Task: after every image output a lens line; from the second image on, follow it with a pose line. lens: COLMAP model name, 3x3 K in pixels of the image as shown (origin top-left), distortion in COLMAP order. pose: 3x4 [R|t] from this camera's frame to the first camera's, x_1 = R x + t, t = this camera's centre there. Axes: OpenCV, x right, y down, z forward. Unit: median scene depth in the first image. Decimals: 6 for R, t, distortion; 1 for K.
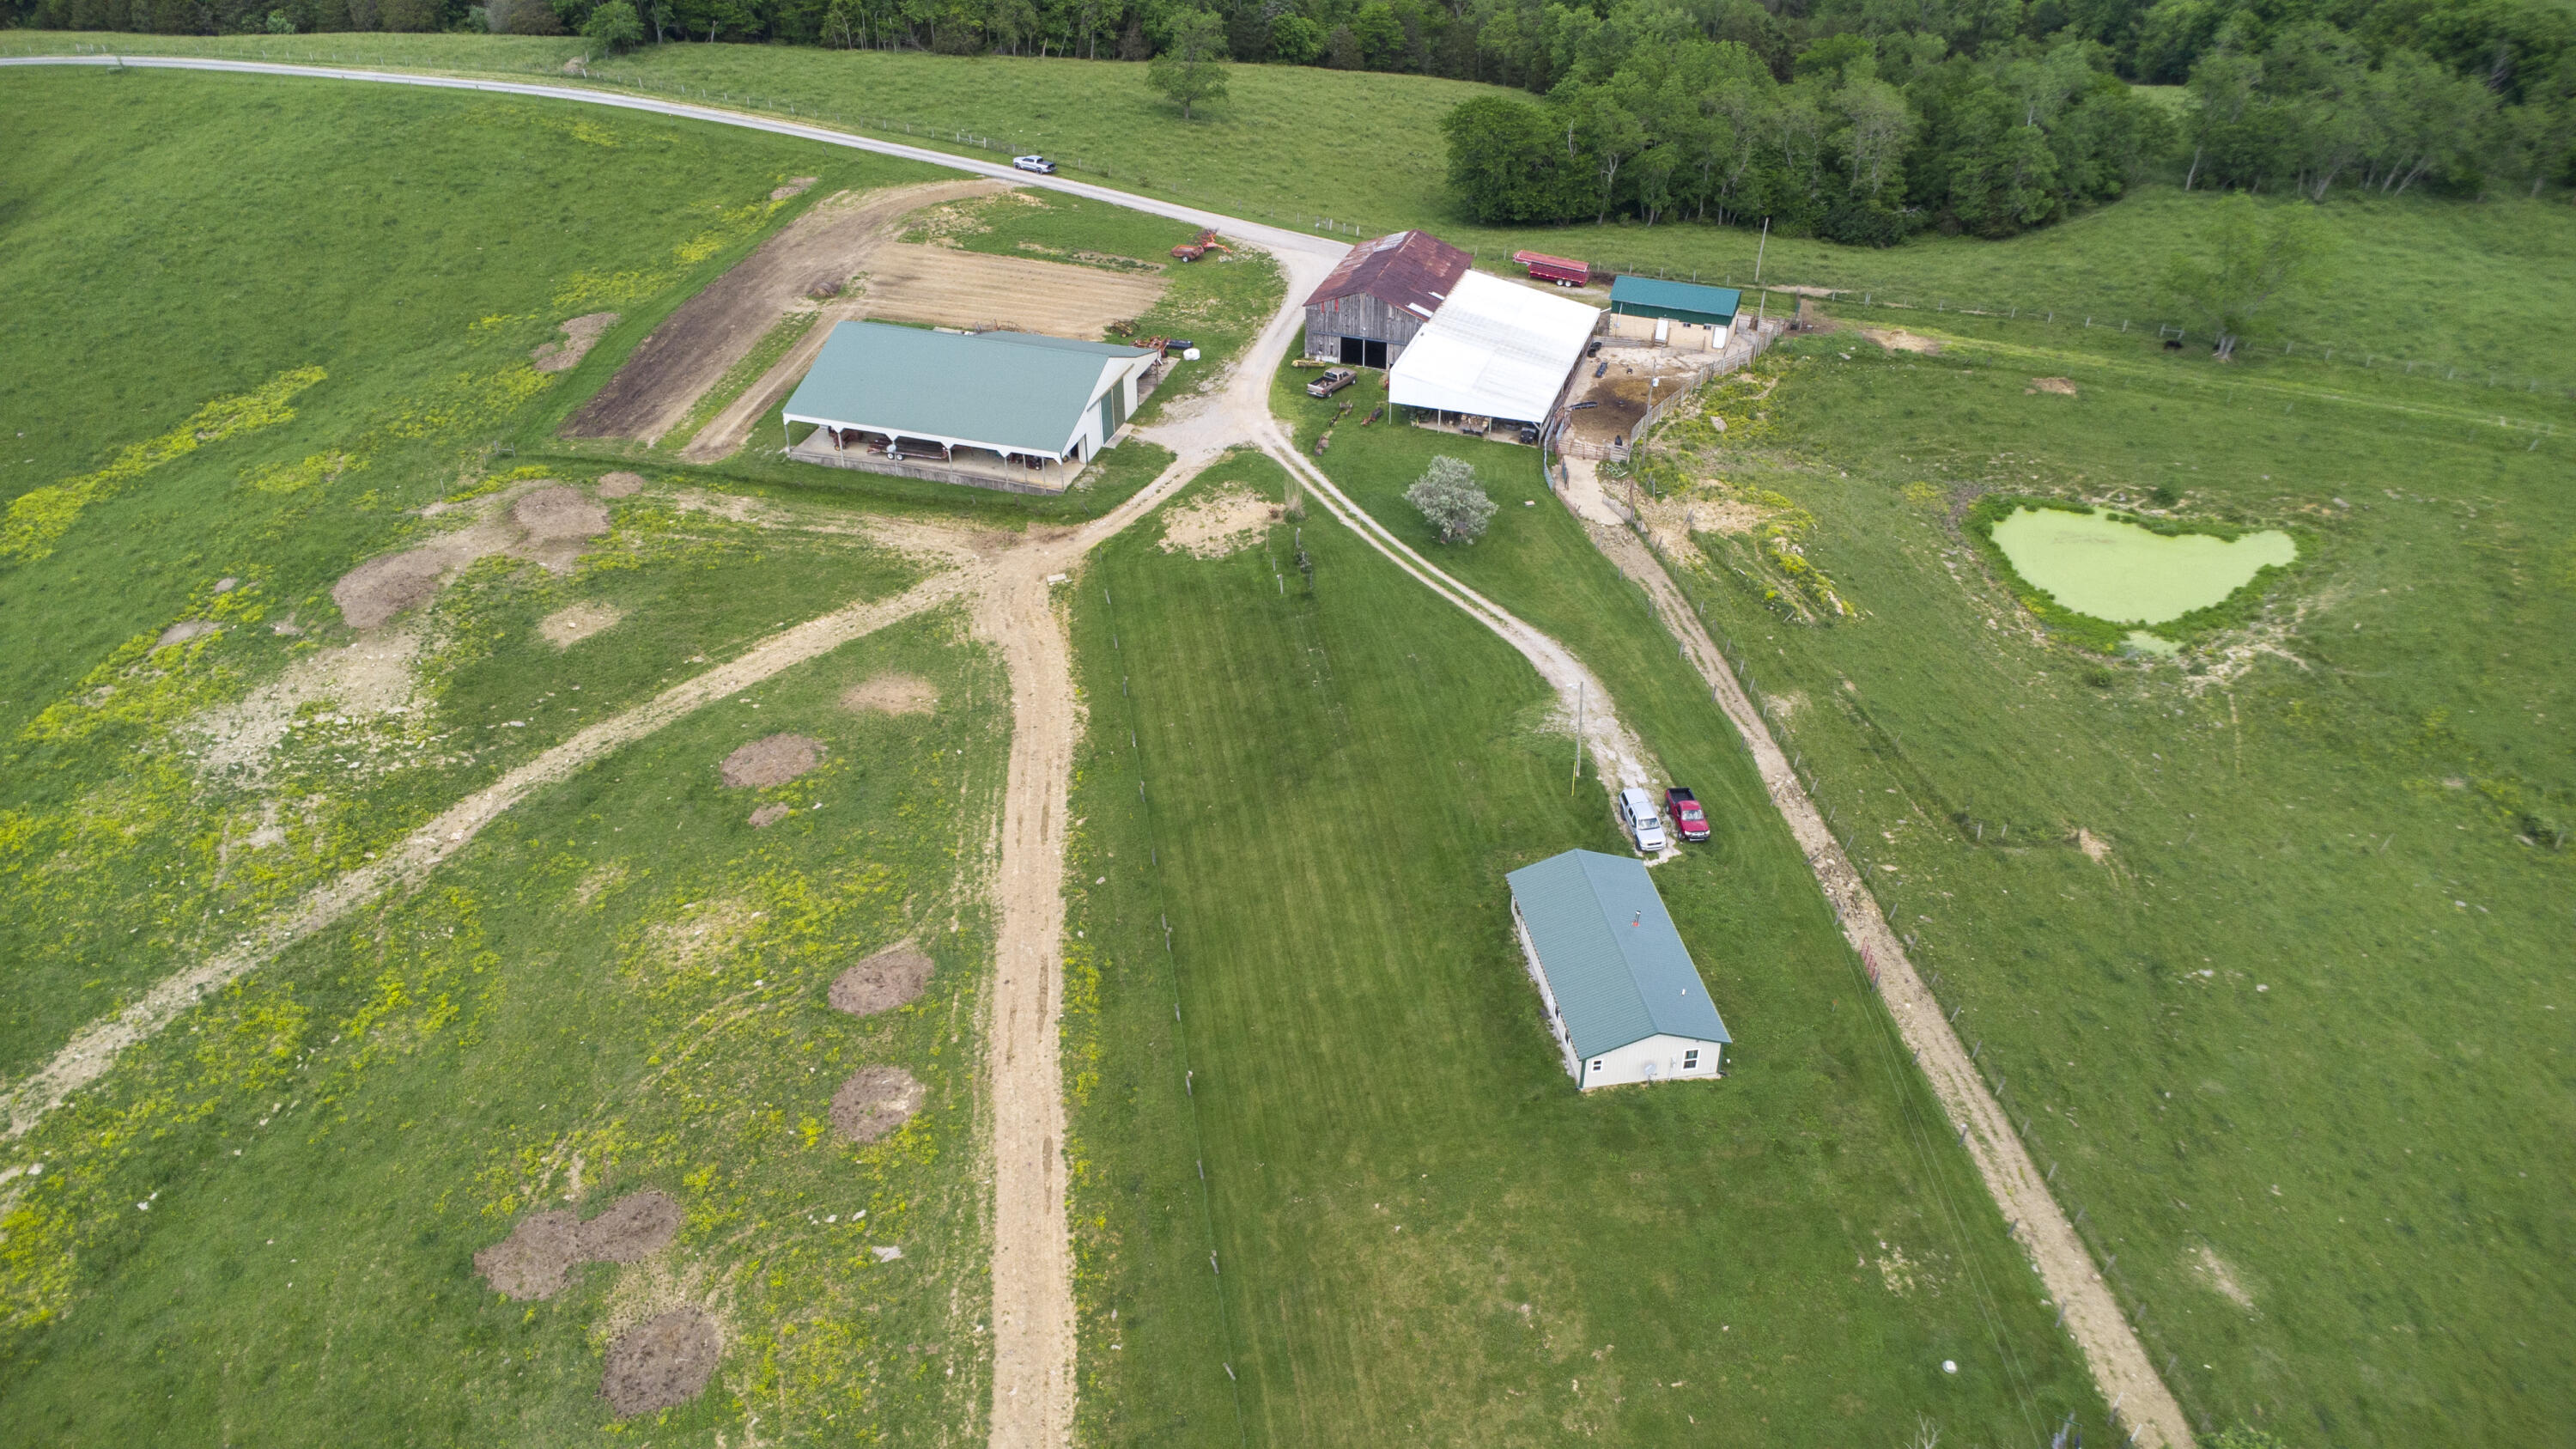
lens RADIAL K [[1892.7, 0, 1286.8], [0, 1892.7, 725.2], [0, 0, 1]] dist [0.017154, 0.002629]
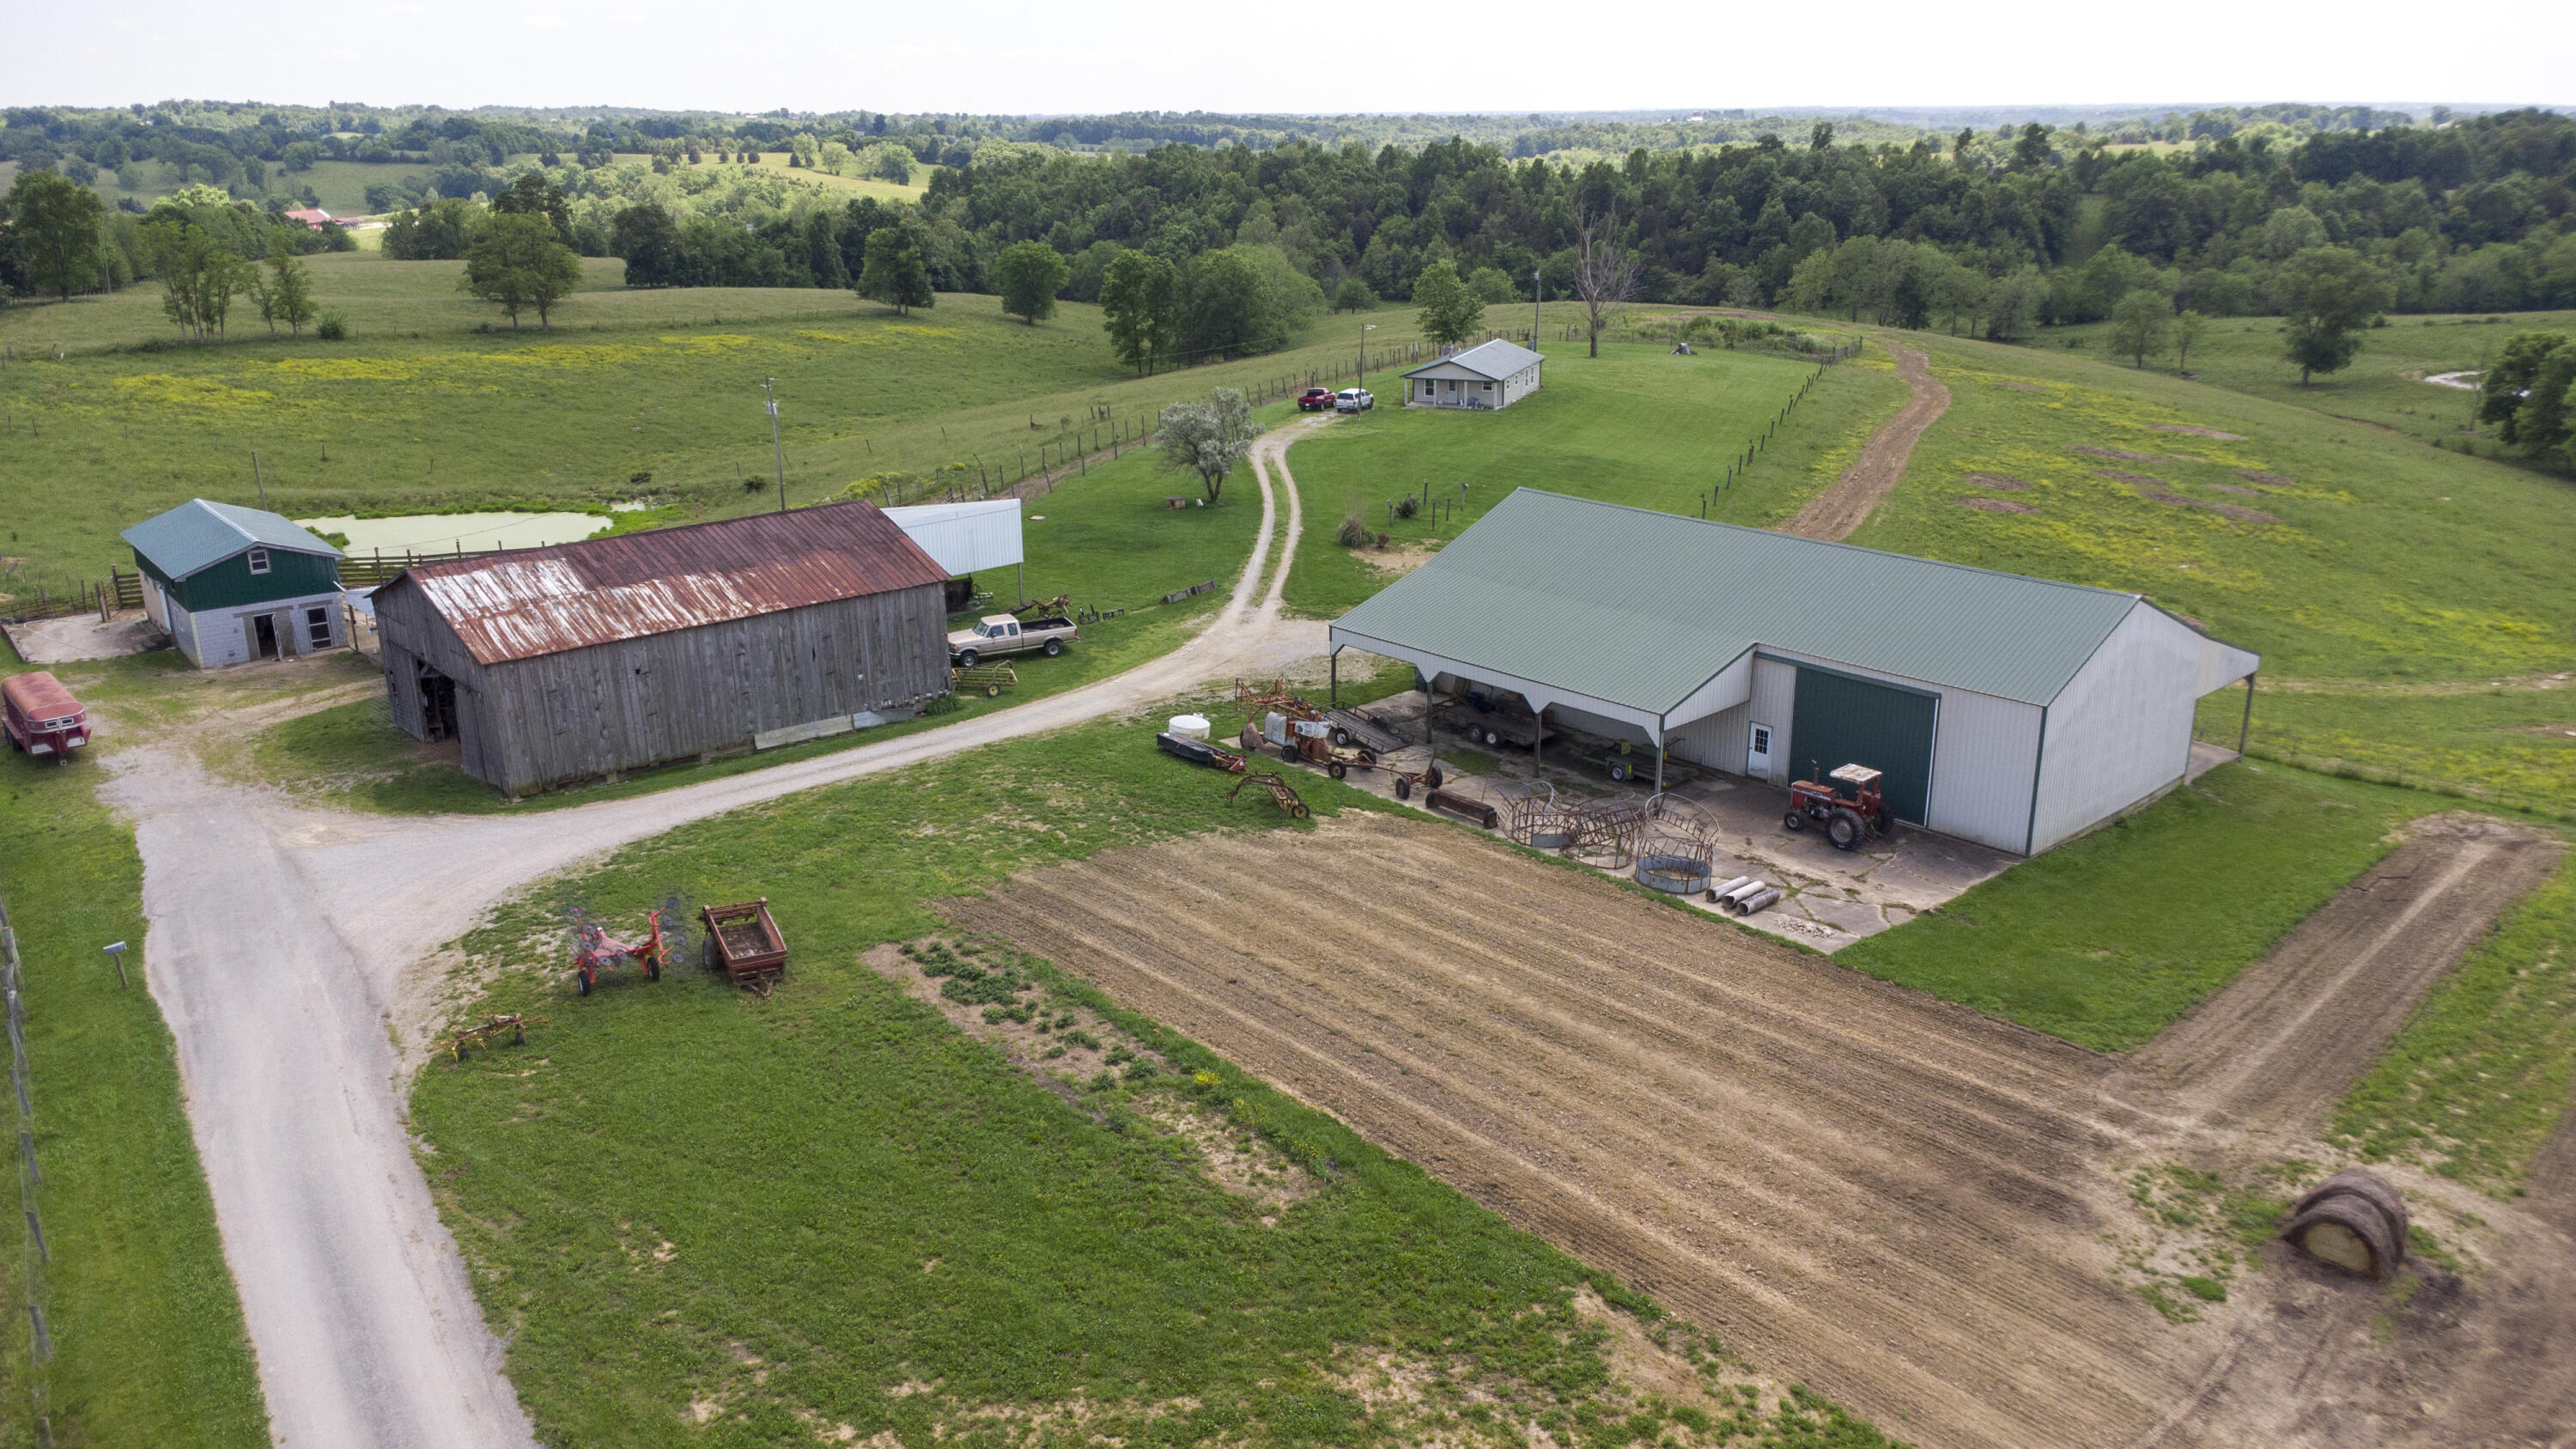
lens RADIAL K [[1882.9, 0, 1294.5], [0, 1882.9, 720.5], [0, 0, 1]] dist [0.039125, -0.052186]
pose [[-0.876958, -0.139125, 0.459987, -0.322253], [0.274941, 0.639798, 0.717681, -0.610026], [-0.394147, 0.755845, -0.522825, 1.547728]]
